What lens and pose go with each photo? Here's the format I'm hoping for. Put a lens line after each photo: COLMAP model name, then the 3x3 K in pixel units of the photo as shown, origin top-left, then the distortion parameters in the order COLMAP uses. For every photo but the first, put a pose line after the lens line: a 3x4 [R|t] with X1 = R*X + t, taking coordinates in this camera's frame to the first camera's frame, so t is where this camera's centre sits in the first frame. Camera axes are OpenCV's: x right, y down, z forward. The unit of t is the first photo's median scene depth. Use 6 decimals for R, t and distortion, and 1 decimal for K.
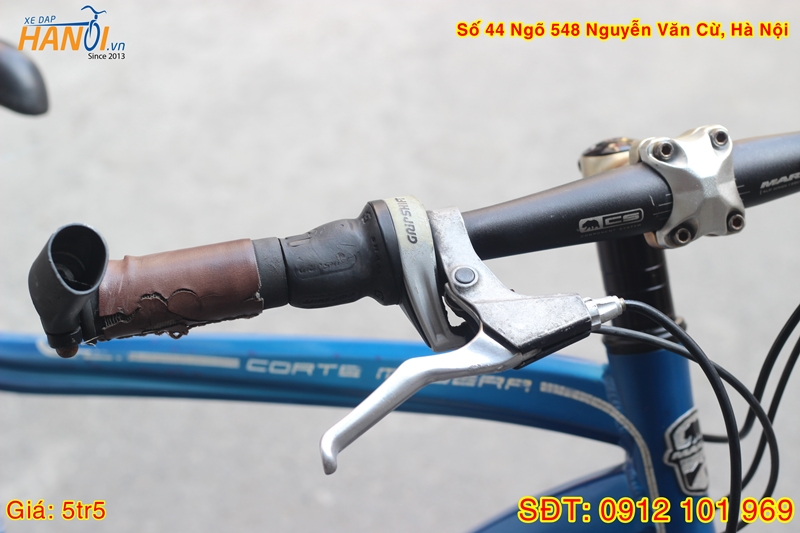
lens RADIAL K [[1970.5, 0, 399.8], [0, 1970.5, 267.5], [0, 0, 1]] dist [-0.083841, 0.000000]
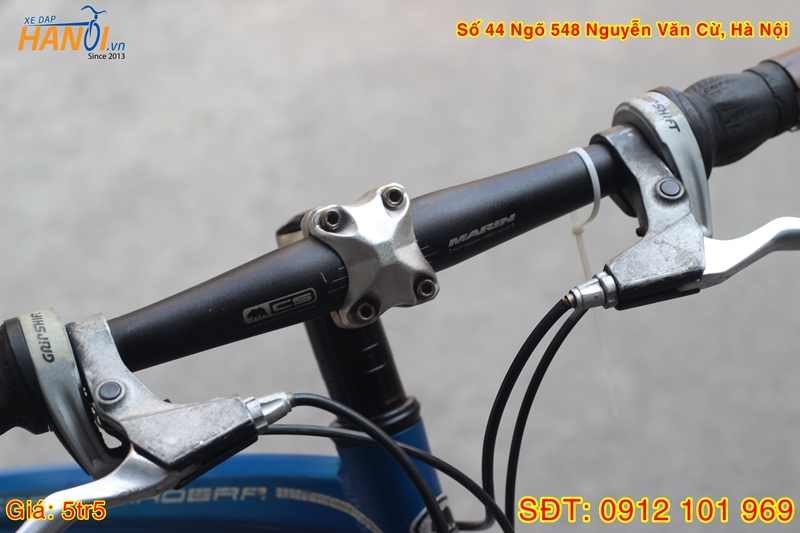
lens RADIAL K [[1970.5, 0, 399.3], [0, 1970.5, 268.9], [0, 0, 1]] dist [-0.083841, 0.000000]
pose [[0.991179, -0.132529, 0.000337, 0.161862], [0.132448, 0.990474, -0.037667, 0.000352], [0.004658, 0.037379, 0.999290, 0.109725]]
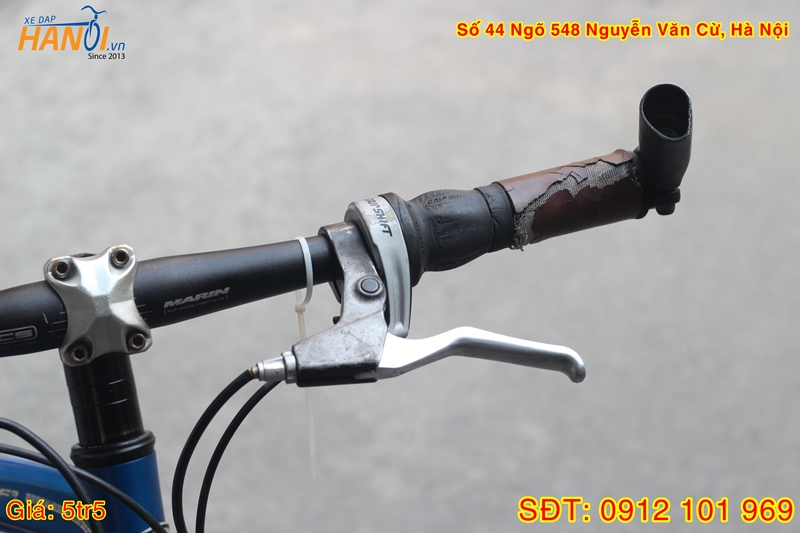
lens RADIAL K [[1970.5, 0, 402.5], [0, 1970.5, 265.5], [0, 0, 1]] dist [-0.083841, 0.000000]
pose [[0.998415, 0.017539, -0.053482, 0.364104], [-0.020017, 0.998733, -0.046162, -0.018099], [0.052605, 0.047159, 0.997501, -0.000272]]
